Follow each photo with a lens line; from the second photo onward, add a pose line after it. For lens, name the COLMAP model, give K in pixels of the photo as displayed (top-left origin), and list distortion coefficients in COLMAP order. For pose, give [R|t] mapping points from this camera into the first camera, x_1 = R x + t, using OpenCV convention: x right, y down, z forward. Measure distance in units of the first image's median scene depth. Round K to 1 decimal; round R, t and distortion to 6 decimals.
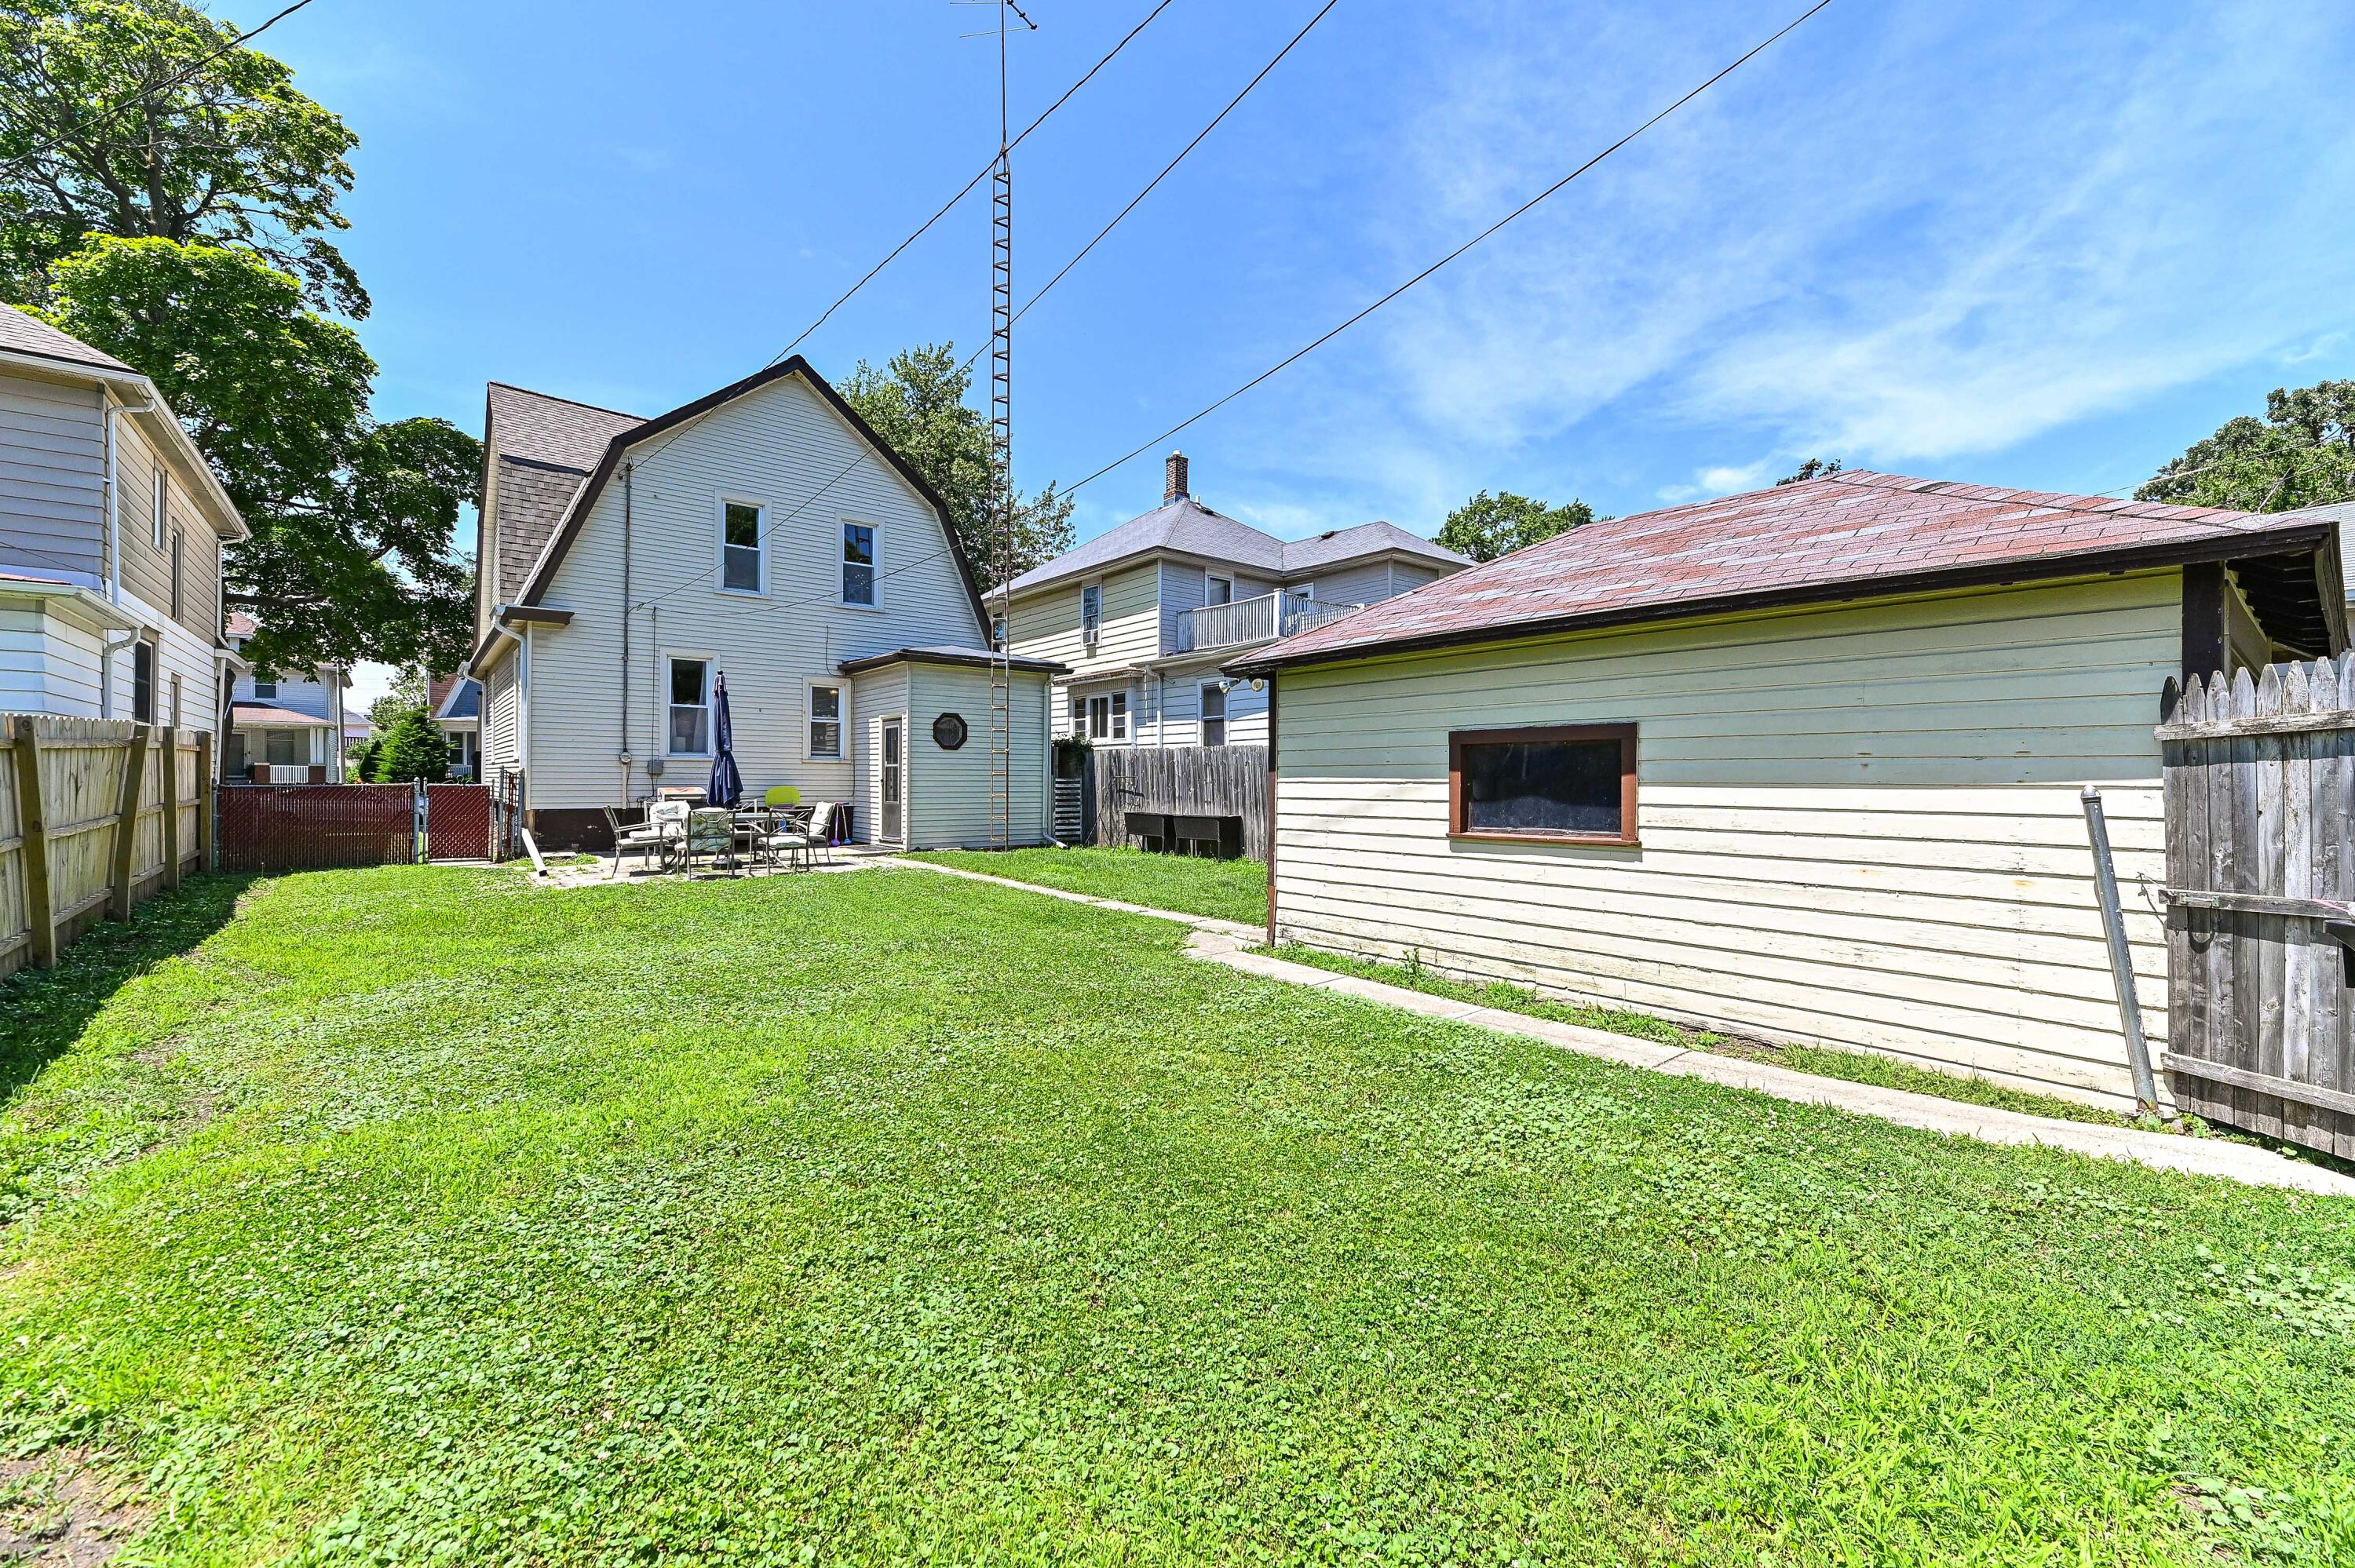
lens RADIAL K [[963.1, 0, 1177.5], [0, 963.1, 784.0], [0, 0, 1]] dist [0.000384, 0.000055]
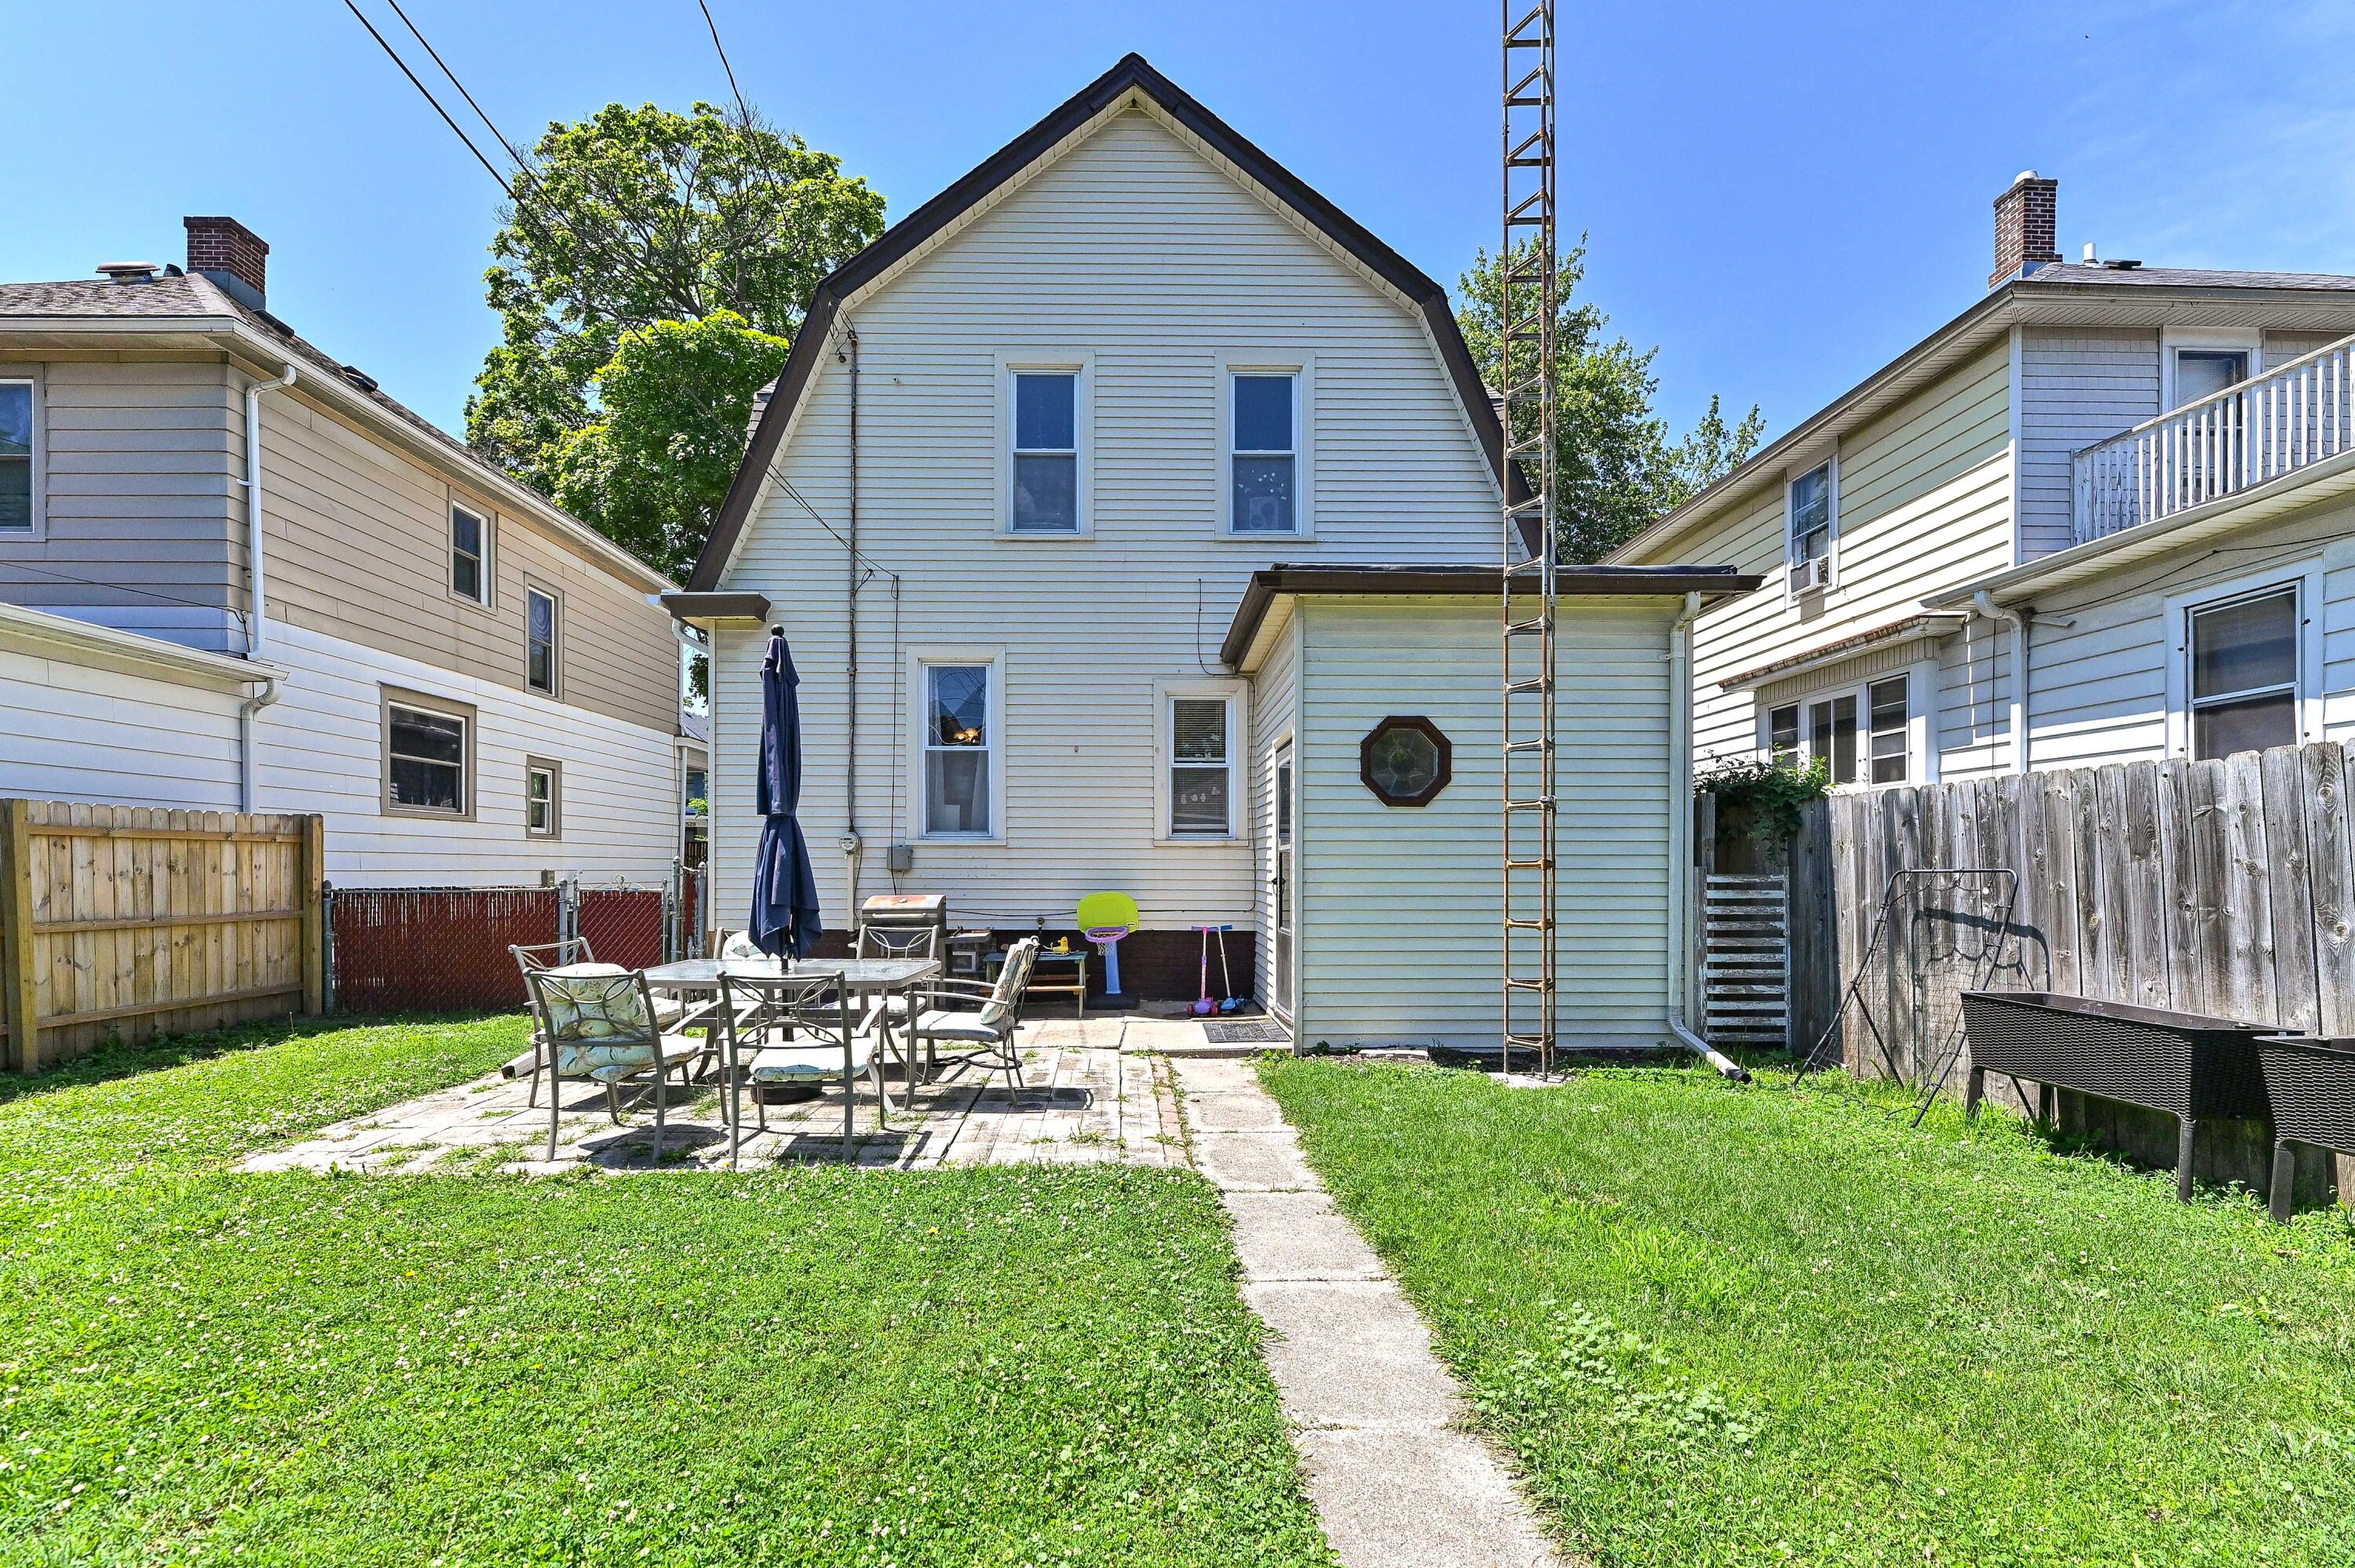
lens RADIAL K [[973.6, 0, 1169.1], [0, 973.6, 871.0], [0, 0, 1]] dist [0.000460, -0.000034]
pose [[0.785334, -0.005817, -0.619045, -0.054269], [0.001186, 0.999968, -0.007892, -0.004626], [0.619071, 0.005464, 0.785316, 0.554875]]
